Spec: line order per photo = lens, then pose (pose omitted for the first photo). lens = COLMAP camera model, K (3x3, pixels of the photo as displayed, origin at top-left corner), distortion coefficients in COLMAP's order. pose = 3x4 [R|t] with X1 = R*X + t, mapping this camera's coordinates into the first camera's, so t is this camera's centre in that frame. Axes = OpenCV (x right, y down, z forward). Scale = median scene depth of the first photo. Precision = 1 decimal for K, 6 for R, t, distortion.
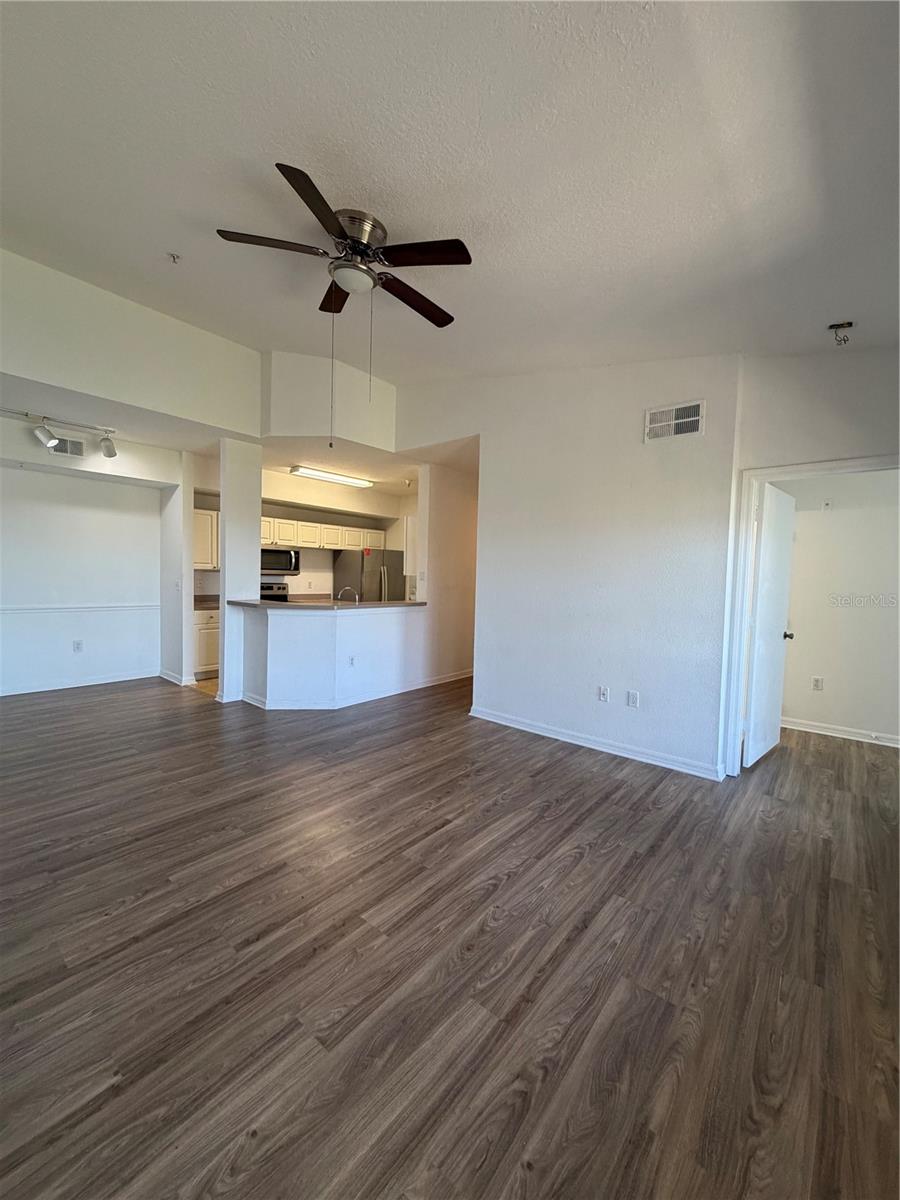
lens RADIAL K [[476.3, 0, 448.4], [0, 476.3, 597.2], [0, 0, 1]] dist [0.001300, -0.000203]
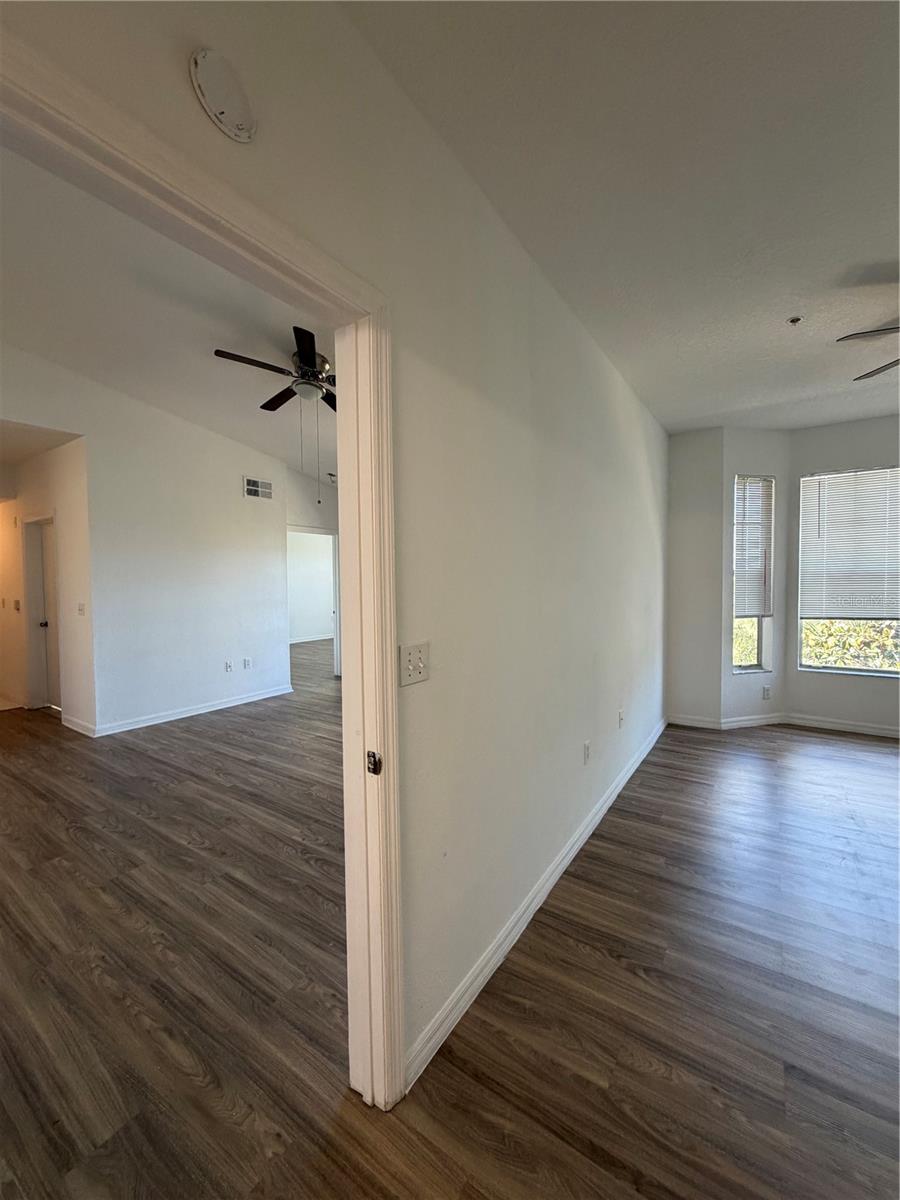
lens RADIAL K [[476.3, 0, 447.8], [0, 476.3, 600.8], [0, 0, 1]] dist [0.001300, -0.000203]
pose [[-0.097345, -0.069486, 0.992822, -1.382879], [0.051509, 0.995871, 0.074749, -0.077584], [-0.993917, 0.058415, -0.093364, 0.579261]]
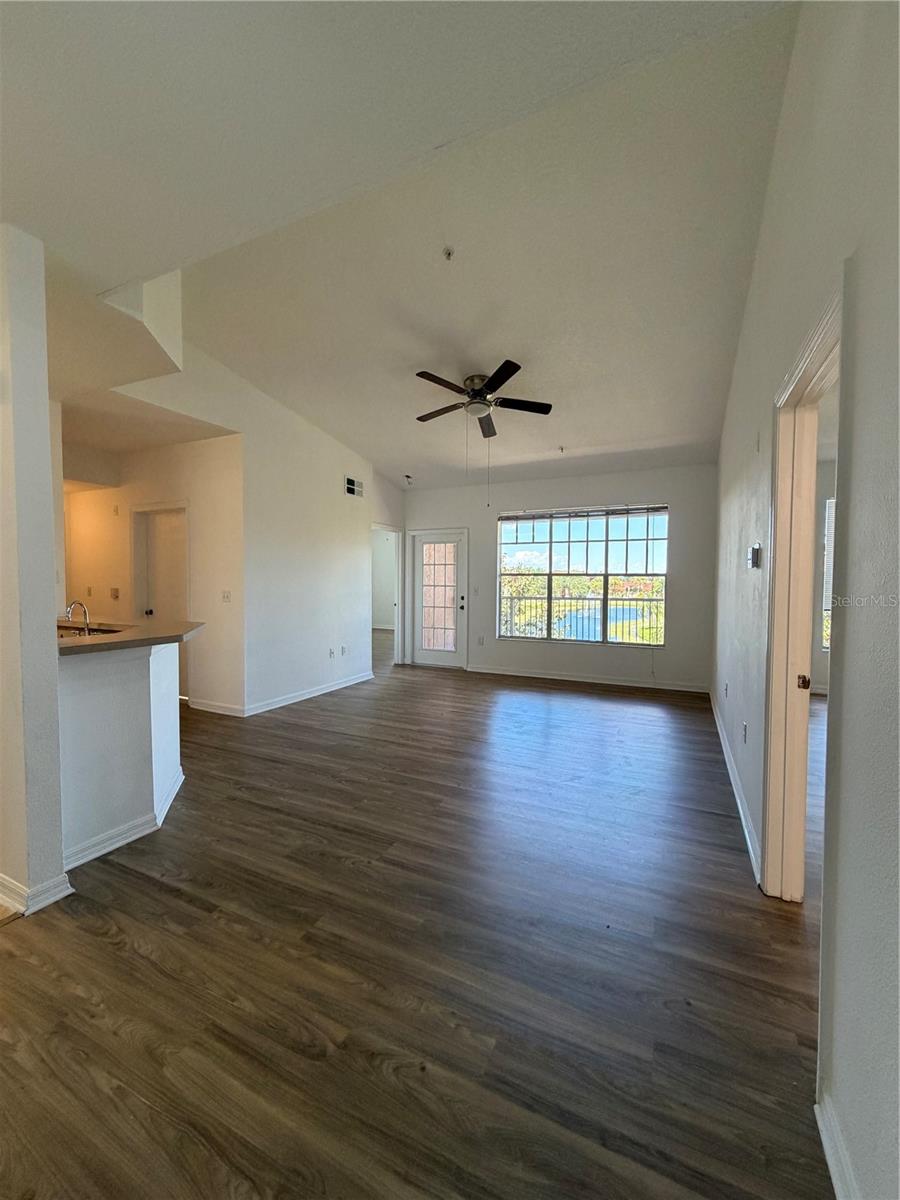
lens RADIAL K [[476.3, 0, 446.6], [0, 476.3, 596.4], [0, 0, 1]] dist [0.001300, -0.000203]
pose [[-0.236113, -0.062996, 0.969681, -1.485785], [0.030862, 0.996907, 0.072280, -0.089523], [-0.971235, 0.046992, -0.233438, 1.211443]]
